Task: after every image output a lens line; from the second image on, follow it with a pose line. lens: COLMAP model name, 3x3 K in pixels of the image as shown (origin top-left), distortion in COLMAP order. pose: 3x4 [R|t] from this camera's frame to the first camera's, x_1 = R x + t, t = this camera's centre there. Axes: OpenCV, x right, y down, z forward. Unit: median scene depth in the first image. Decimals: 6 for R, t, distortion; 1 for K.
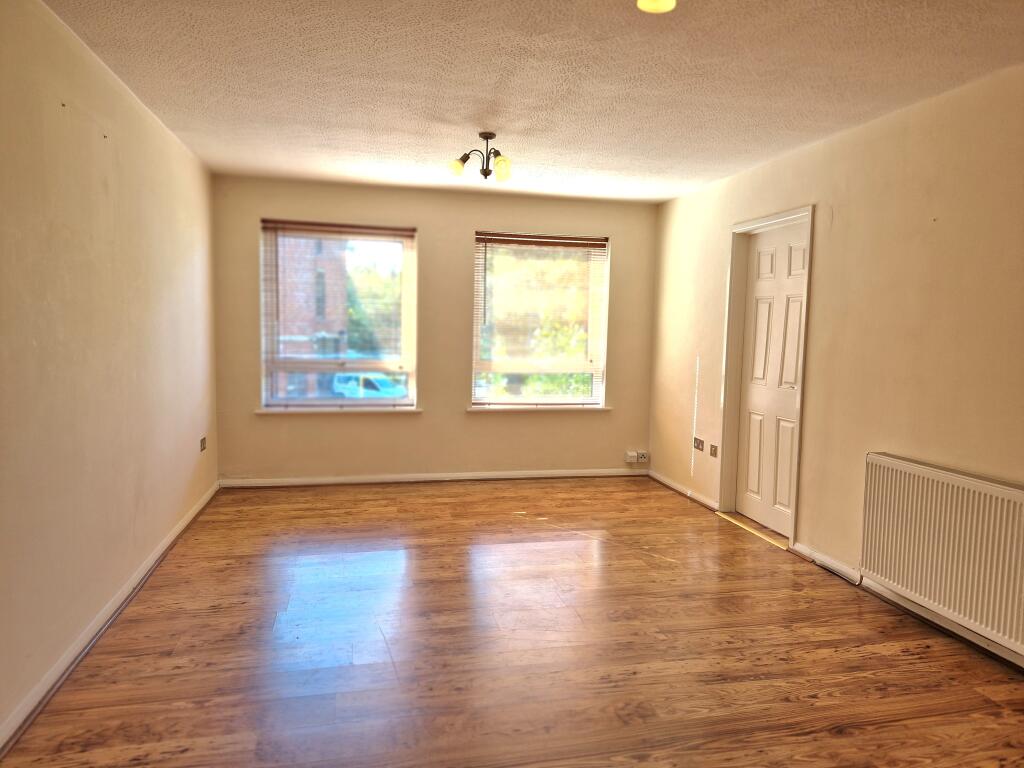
lens RADIAL K [[691.4, 0, 512.0], [0, 691.4, 384.0], [0, 0, 1]] dist [0.067054, -0.081350]
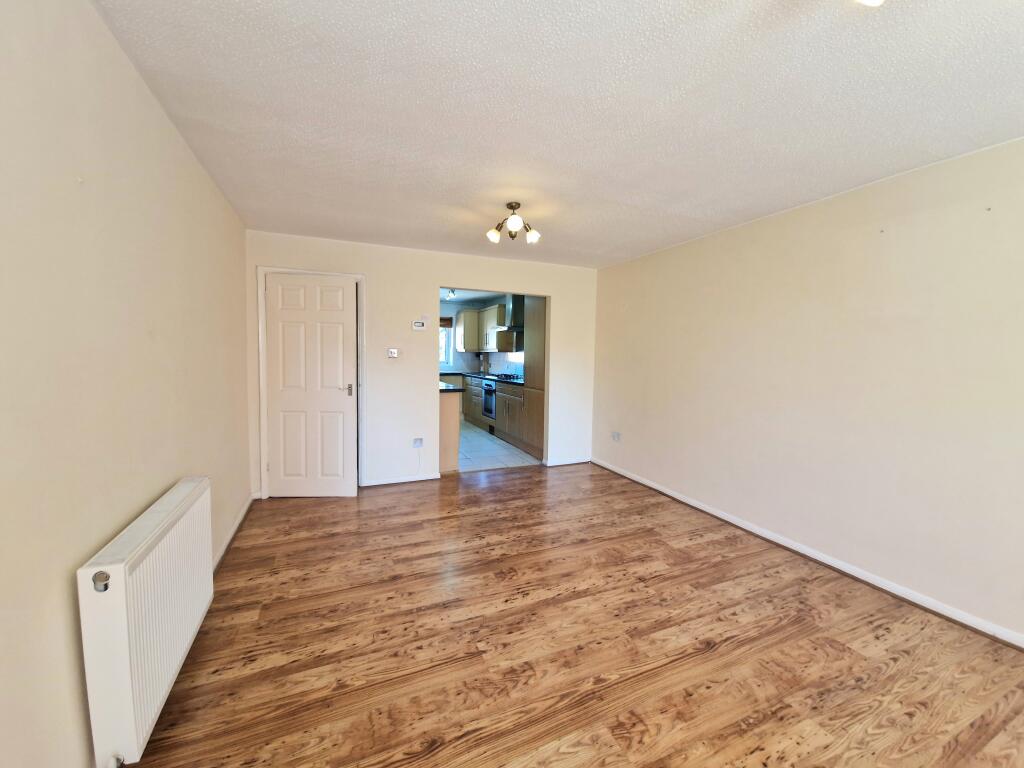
lens RADIAL K [[412.2, 0, 512.0], [0, 412.2, 384.0], [0, 0, 1]] dist [-0.000066, -0.000002]
pose [[-0.982265, -0.022421, -0.186155, 0.322735], [-0.051110, 0.987245, 0.150781, -0.147447], [0.180400, 0.157622, -0.970882, 1.706084]]
